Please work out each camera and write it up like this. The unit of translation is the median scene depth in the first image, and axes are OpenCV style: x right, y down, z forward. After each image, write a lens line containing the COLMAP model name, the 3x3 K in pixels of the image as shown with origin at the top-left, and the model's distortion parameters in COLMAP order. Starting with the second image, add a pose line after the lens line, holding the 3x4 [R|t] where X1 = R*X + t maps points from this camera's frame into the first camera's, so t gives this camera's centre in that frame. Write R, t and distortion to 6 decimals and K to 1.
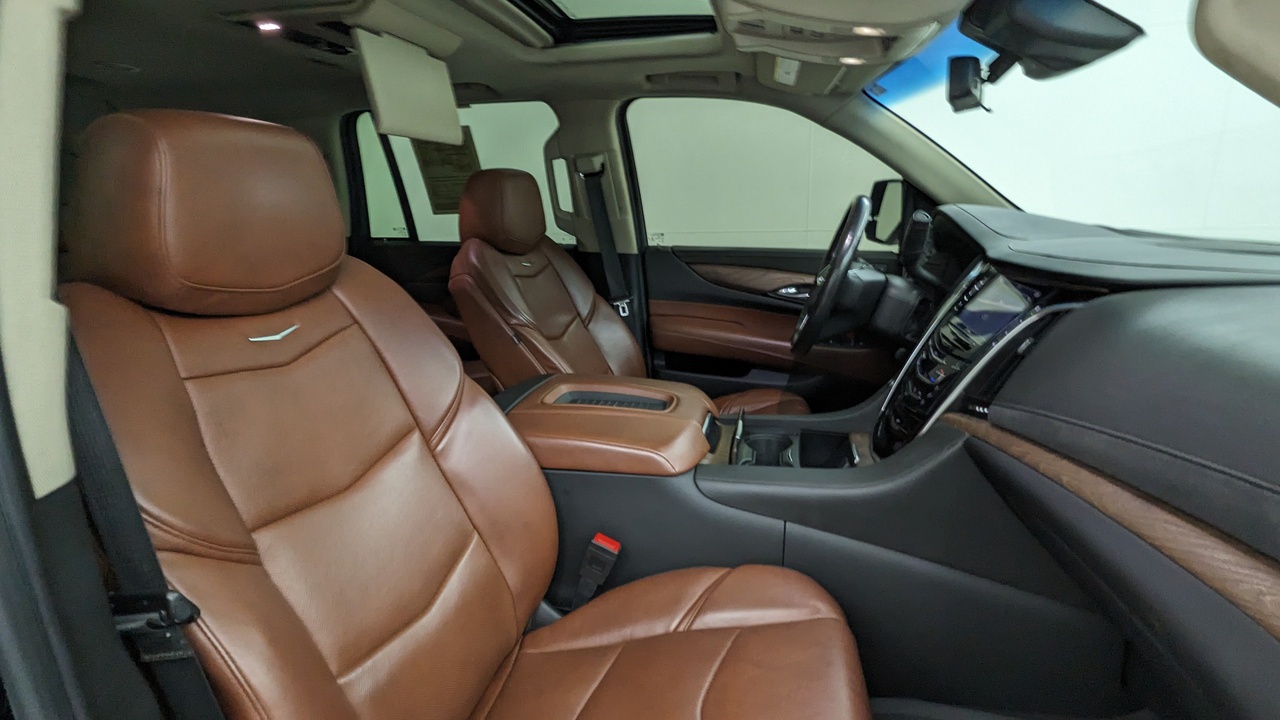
lens RADIAL K [[618.3, 0, 644.6], [0, 618.3, 359.0], [0, 0, 1]] dist [-0.000590, 0.000648]
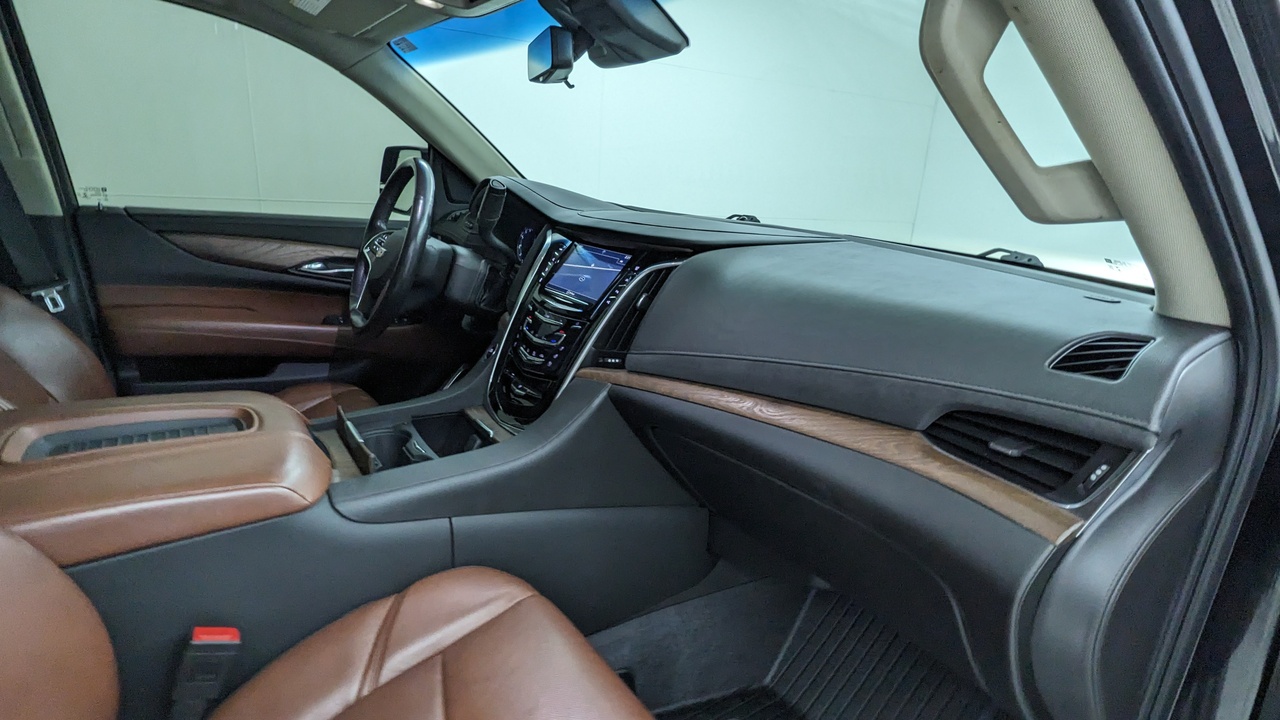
lens RADIAL K [[618.3, 0, 644.6], [0, 618.3, 359.0], [0, 0, 1]] dist [-0.000590, 0.000648]
pose [[0.660434, -0.139386, 0.737833, -0.151543], [0.114338, 0.989829, 0.084648, -0.005475], [-0.742128, 0.028458, 0.669654, 0.134548]]
